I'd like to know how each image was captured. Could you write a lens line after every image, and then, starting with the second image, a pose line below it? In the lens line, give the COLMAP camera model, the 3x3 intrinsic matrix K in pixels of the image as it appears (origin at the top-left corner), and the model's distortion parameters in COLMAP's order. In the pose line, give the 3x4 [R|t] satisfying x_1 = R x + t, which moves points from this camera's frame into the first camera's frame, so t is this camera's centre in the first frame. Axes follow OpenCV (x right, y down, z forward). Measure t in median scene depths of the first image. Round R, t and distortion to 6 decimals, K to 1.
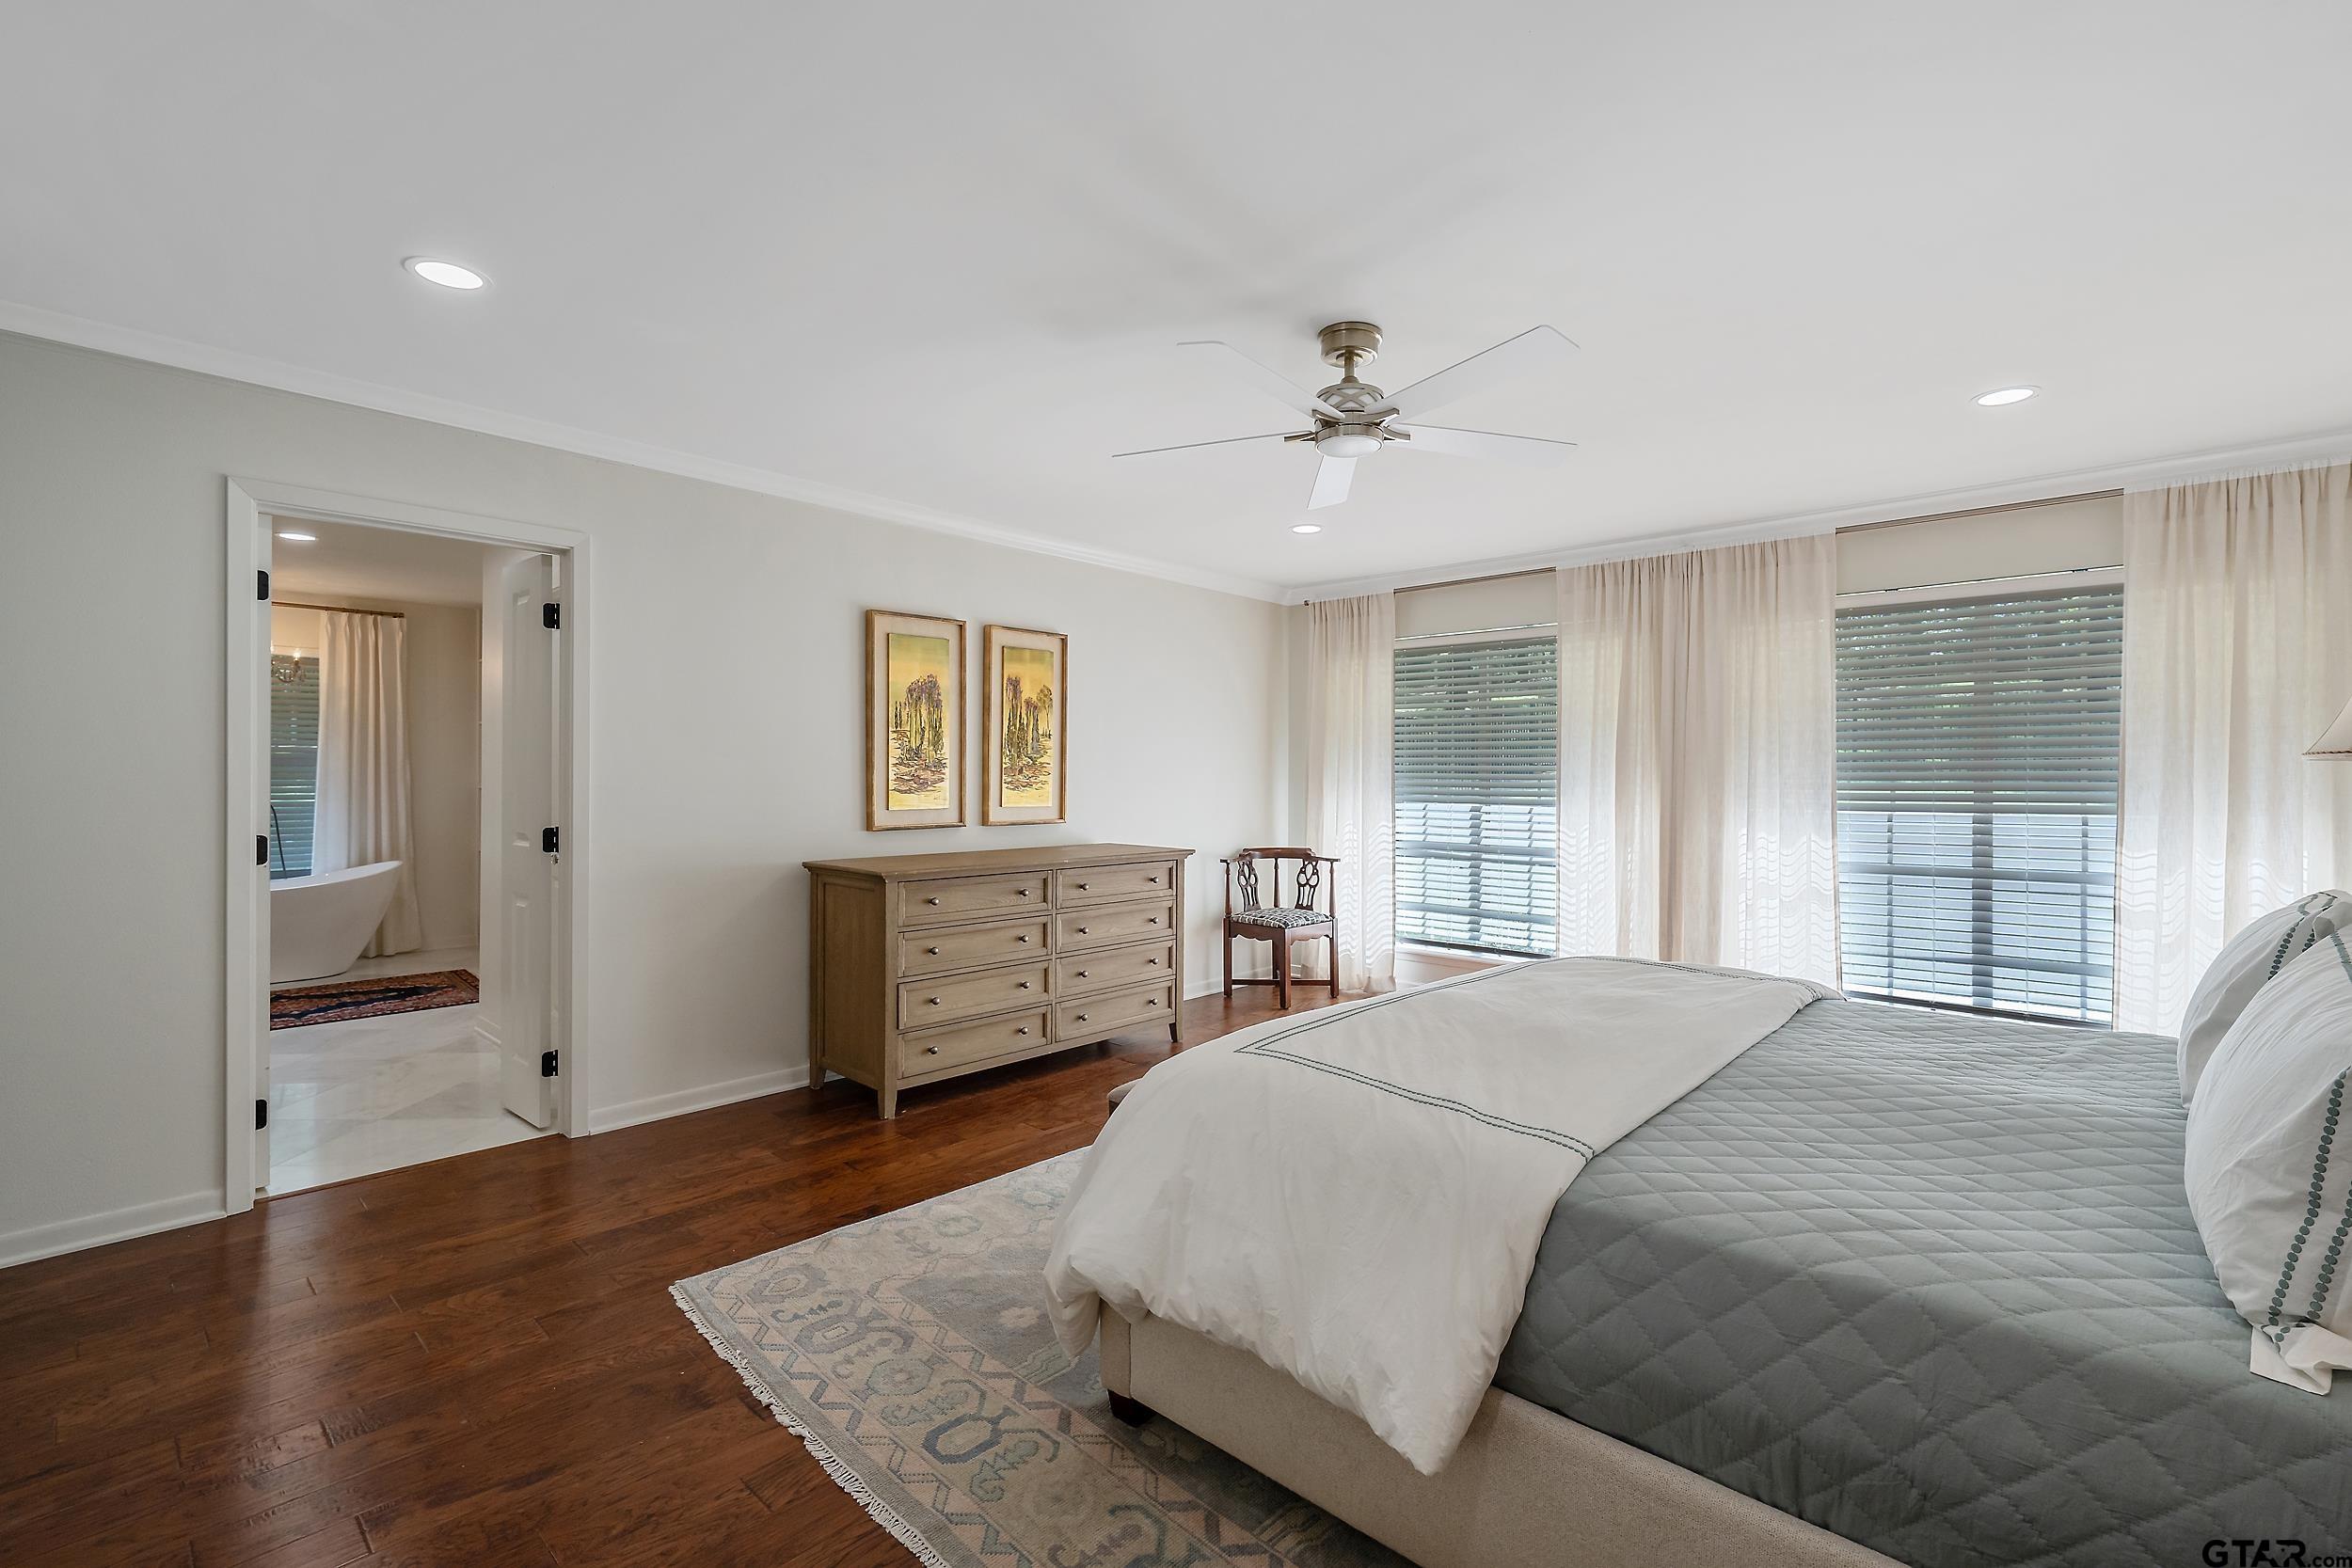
lens RADIAL K [[1003.7, 0, 1169.9], [0, 1003.7, 779.0], [0, 0, 1]] dist [0.009340, -0.000059]
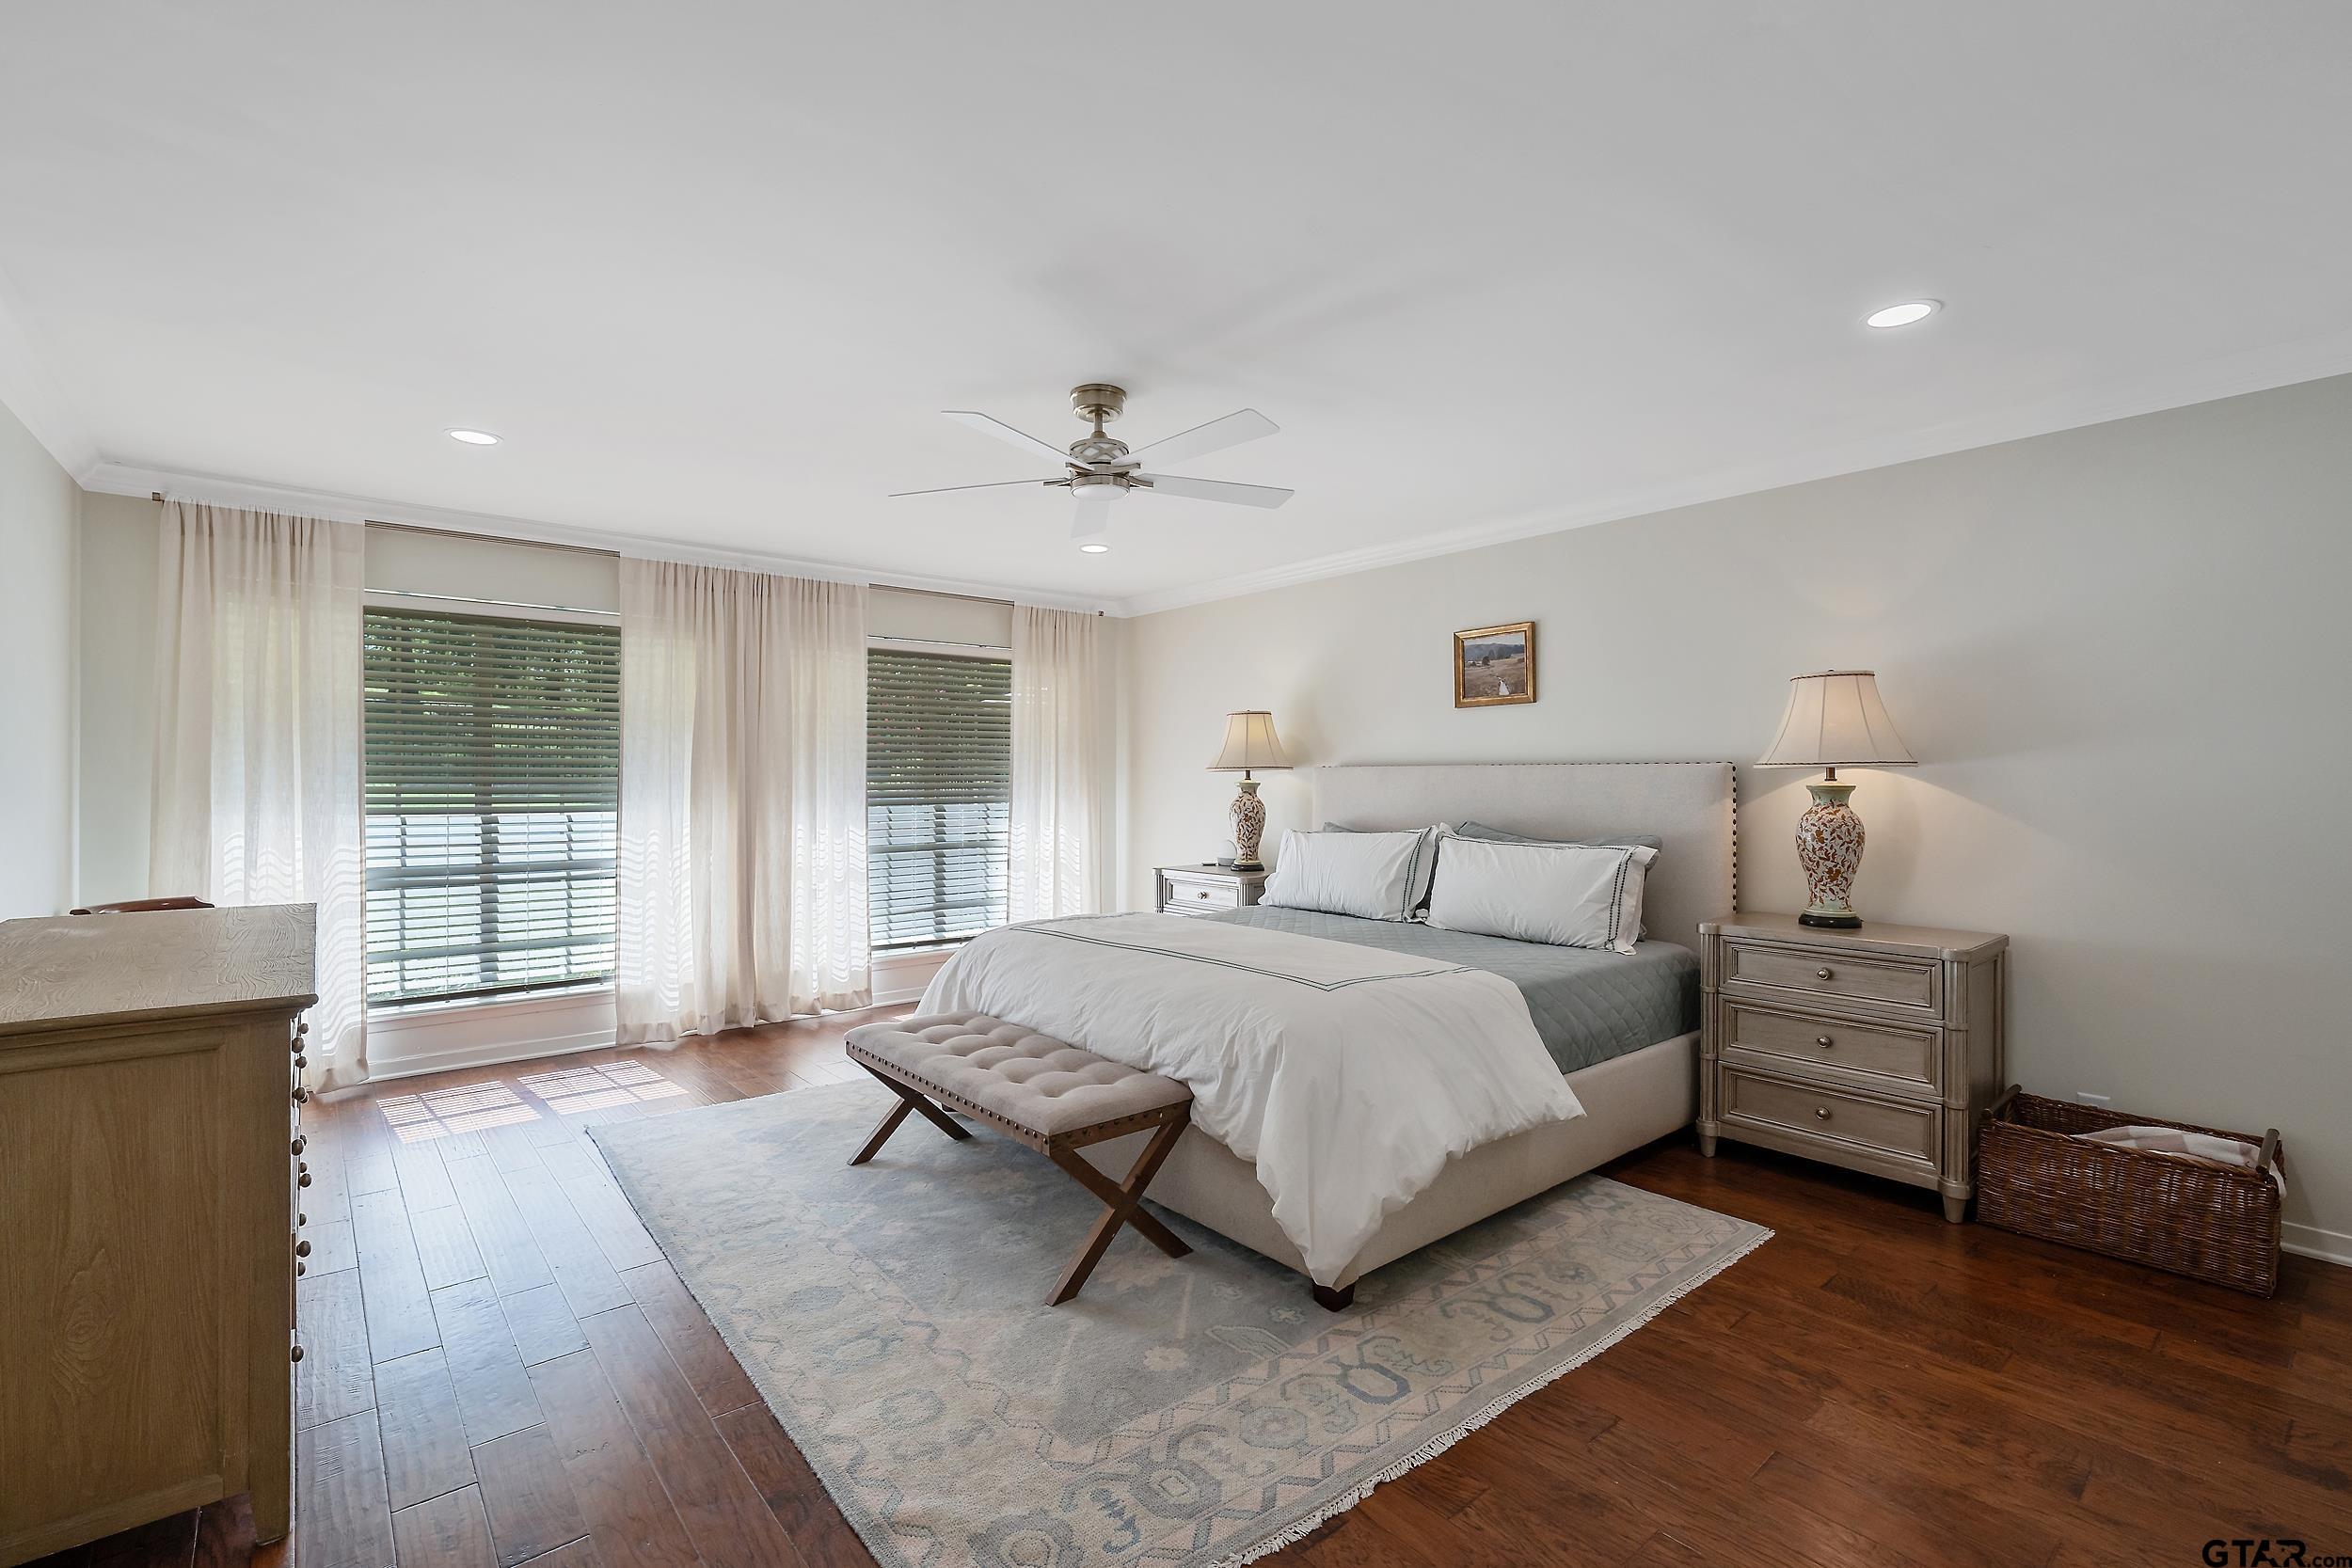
lens RADIAL K [[1048.5, 0, 1126.6], [0, 1048.5, 787.1], [0, 0, 1]] dist [-0.004064, -0.000256]
pose [[0.157131, -0.009599, 0.987531, -0.542488], [0.004860, 0.999948, 0.008946, -0.002508], [-0.987566, 0.003394, 0.157170, 0.430372]]
